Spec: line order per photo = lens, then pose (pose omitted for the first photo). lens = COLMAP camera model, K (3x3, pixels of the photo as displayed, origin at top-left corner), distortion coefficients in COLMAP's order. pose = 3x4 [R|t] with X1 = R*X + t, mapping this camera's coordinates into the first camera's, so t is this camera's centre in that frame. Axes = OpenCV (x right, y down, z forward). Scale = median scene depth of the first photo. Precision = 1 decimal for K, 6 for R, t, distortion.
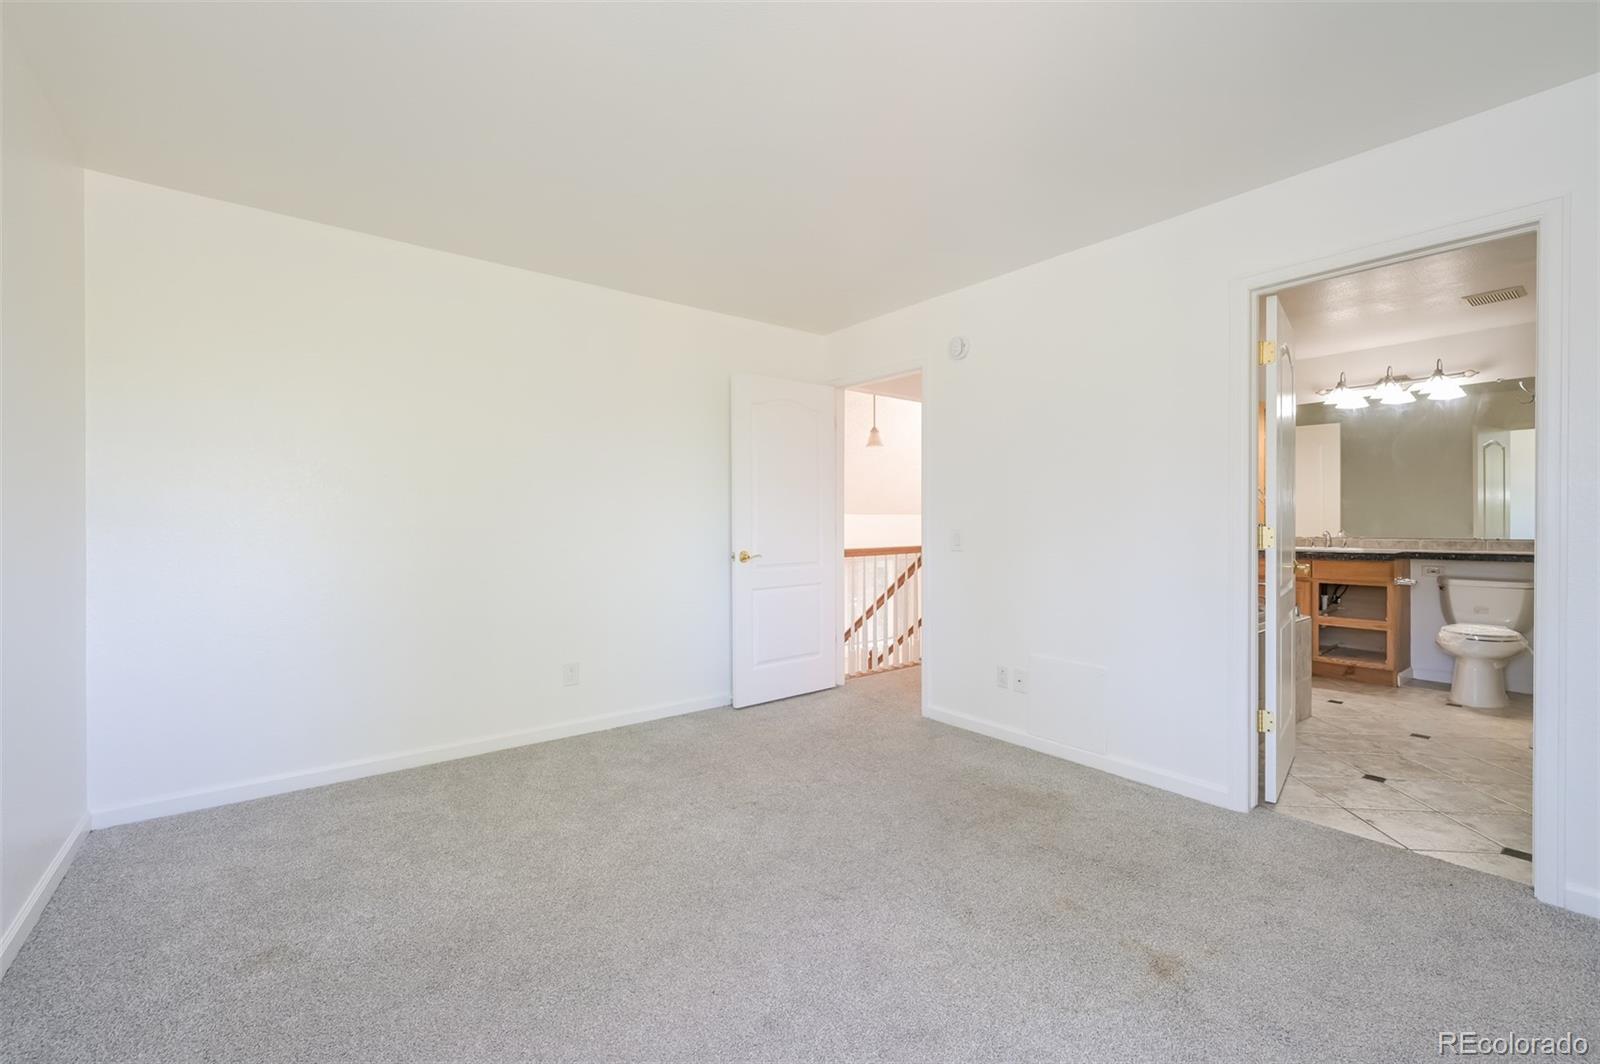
lens RADIAL K [[668.8, 0, 803.5], [0, 668.8, 526.1], [0, 0, 1]] dist [0.003301, -0.000390]
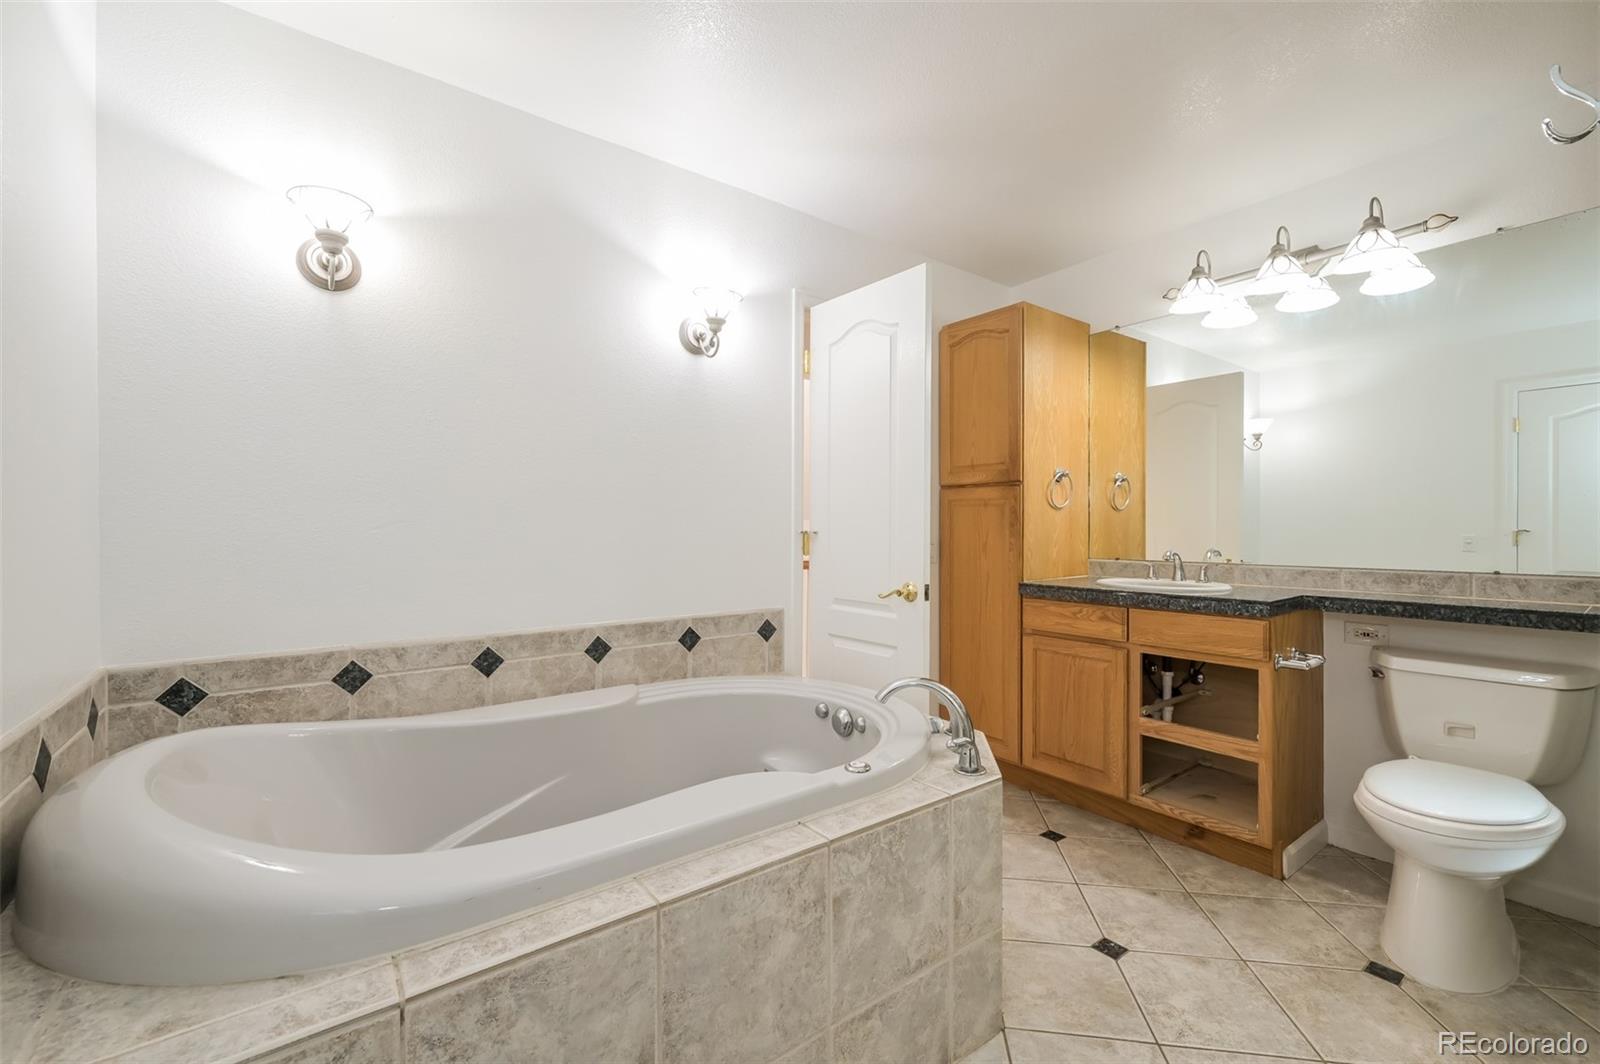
lens RADIAL K [[668.8, 0, 796.4], [0, 668.8, 534.8], [0, 0, 1]] dist [0.003301, -0.000390]
pose [[0.999304, 0.002598, -0.037220, 0.548204], [-0.002439, 0.999988, 0.004322, -0.007932], [0.037231, -0.004228, 0.999298, 0.499732]]
